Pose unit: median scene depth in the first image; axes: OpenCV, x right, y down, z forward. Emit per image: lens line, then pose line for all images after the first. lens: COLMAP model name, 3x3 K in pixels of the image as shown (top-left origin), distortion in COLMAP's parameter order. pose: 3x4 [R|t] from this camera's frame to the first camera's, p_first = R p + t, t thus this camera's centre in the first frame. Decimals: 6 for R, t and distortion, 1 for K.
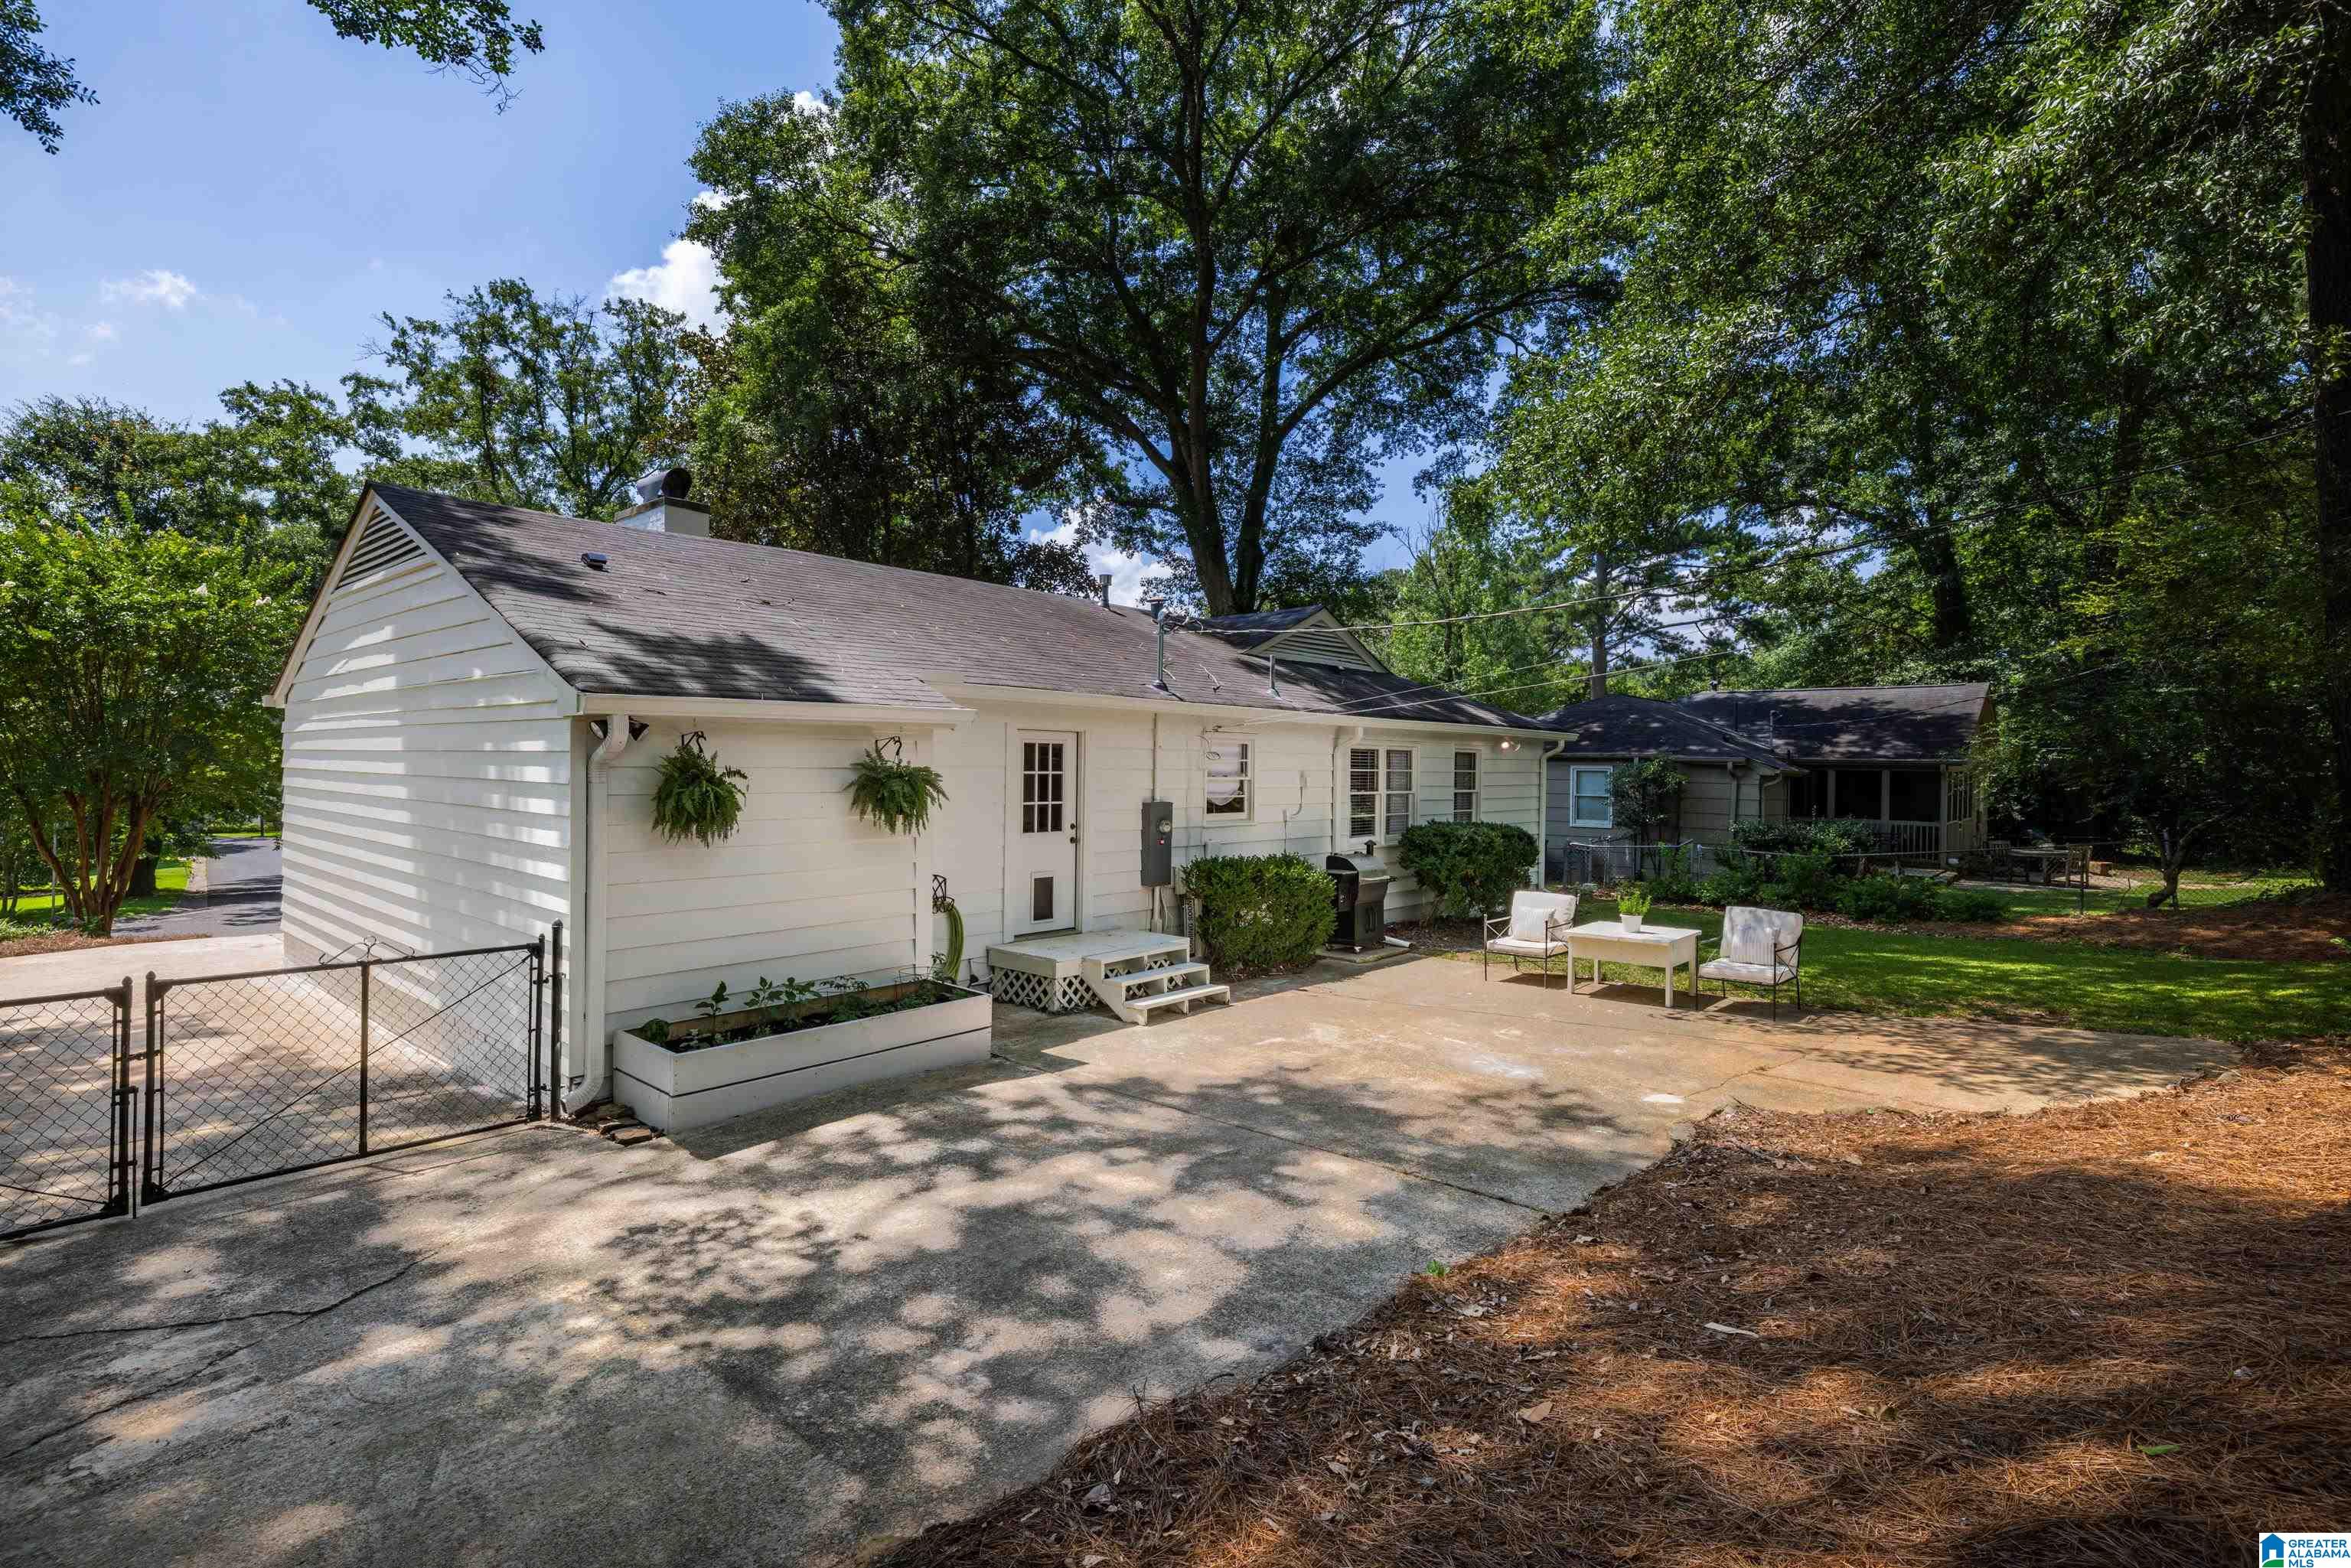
lens RADIAL K [[1098.5, 0, 1175.5], [0, 1098.5, 784.0], [0, 0, 1]] dist [-0.004953, -0.000252]
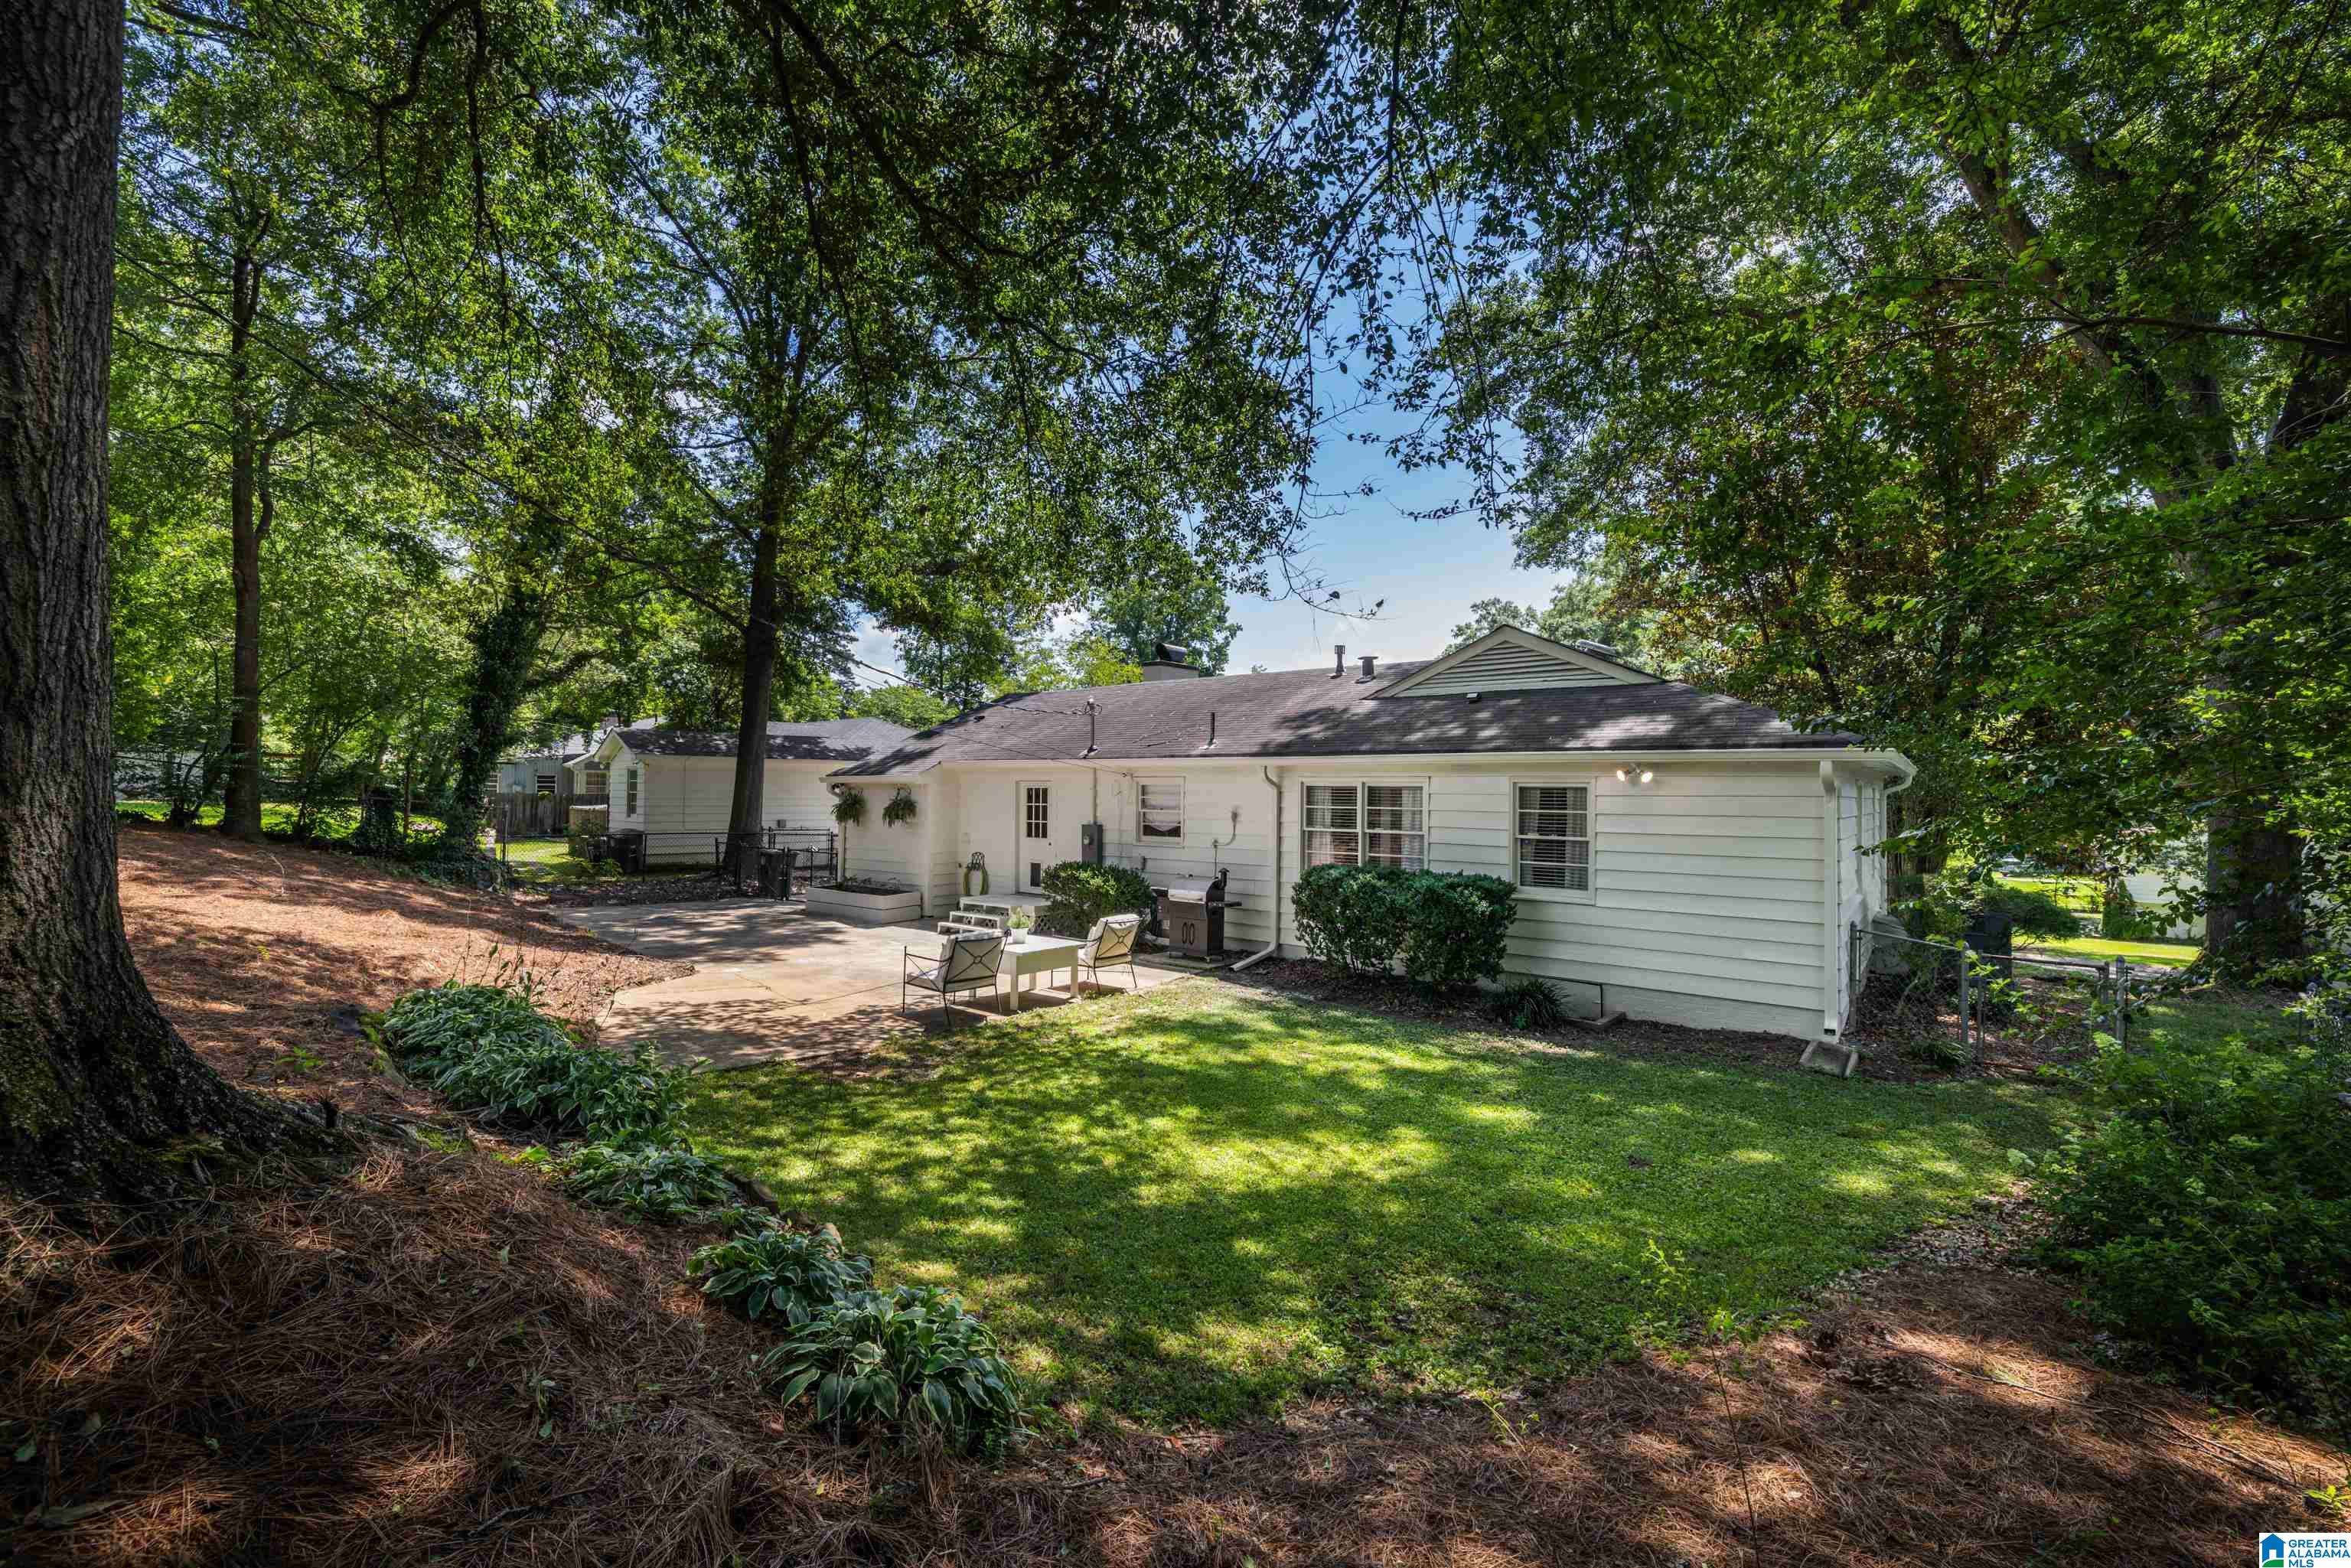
lens RADIAL K [[1009.4, 0, 1175.5], [0, 1009.4, 784.0], [0, 0, 1]] dist [-0.000792, -0.000034]
pose [[0.049902, -0.017918, -0.998593, 1.512266], [-0.024509, 0.999516, -0.019159, -0.017437], [0.998453, 0.025431, 0.049438, 1.126308]]
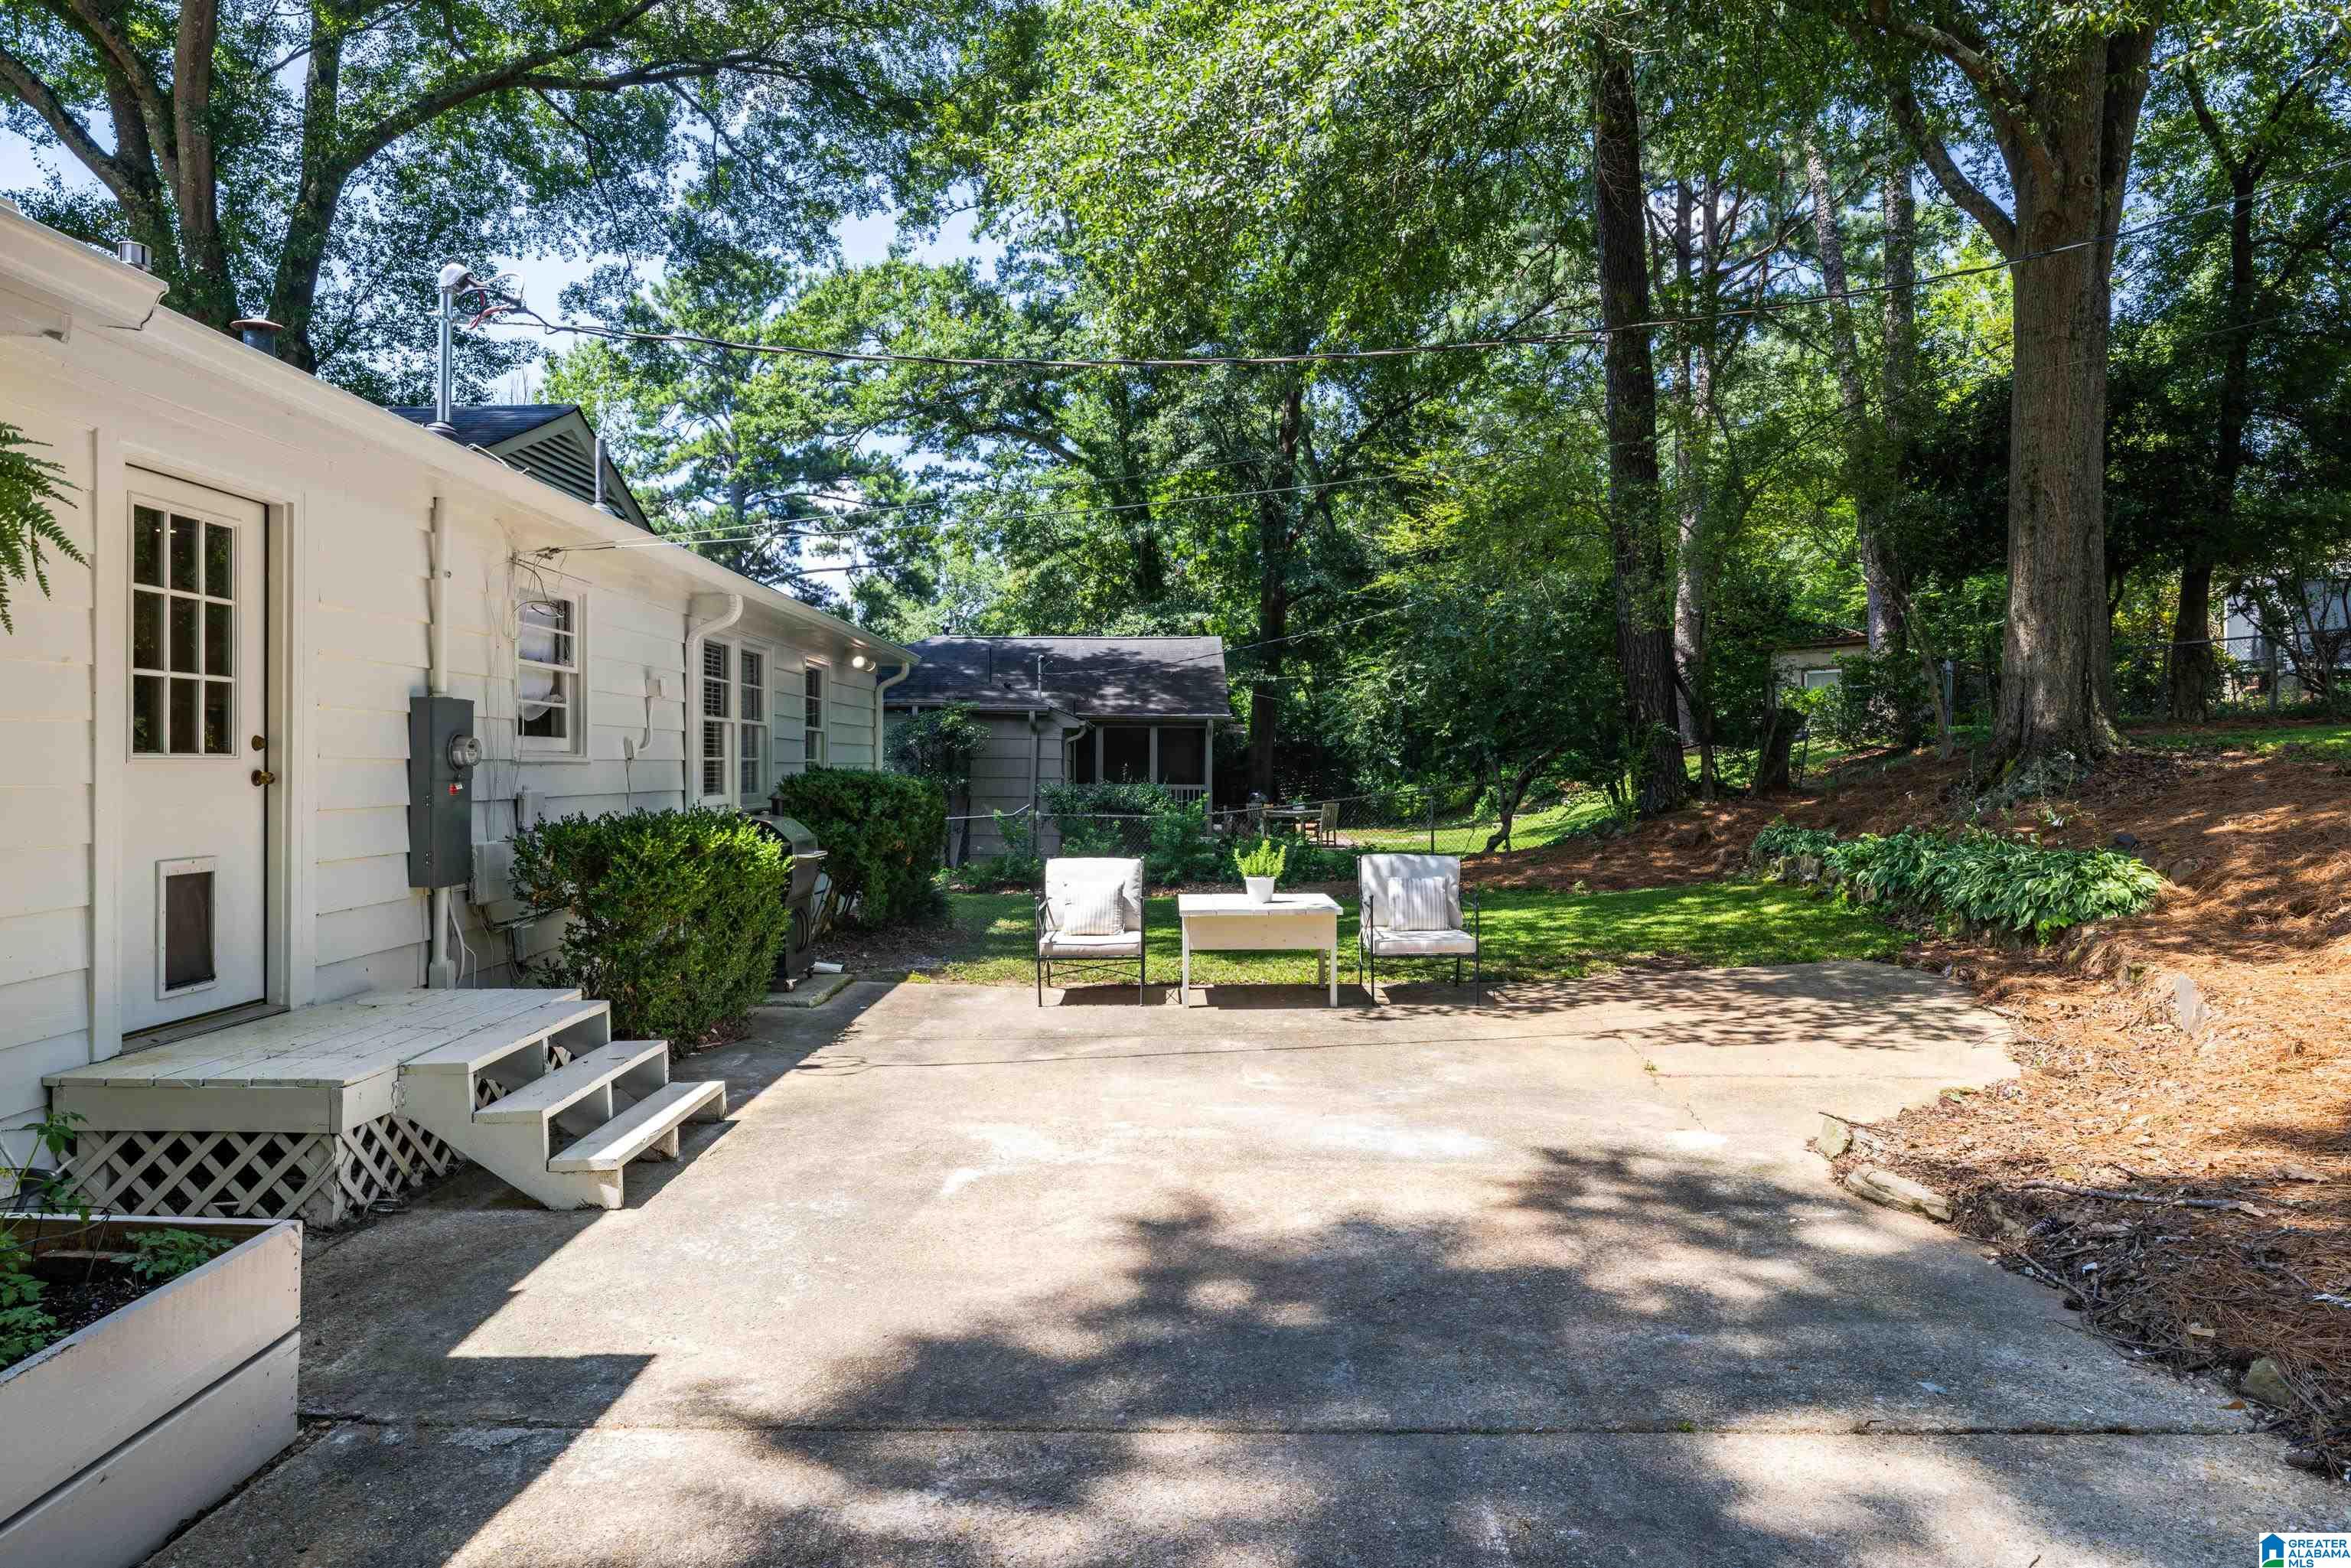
lens RADIAL K [[1379.2, 0, 1172.1], [0, 1379.2, 760.2], [0, 0, 1]] dist [-0.006800, 0.000309]
pose [[0.751262, -0.012446, 0.659886, -0.174789], [0.022570, 0.999722, -0.006840, 0.056235], [-0.659618, 0.020032, 0.751334, 0.417834]]
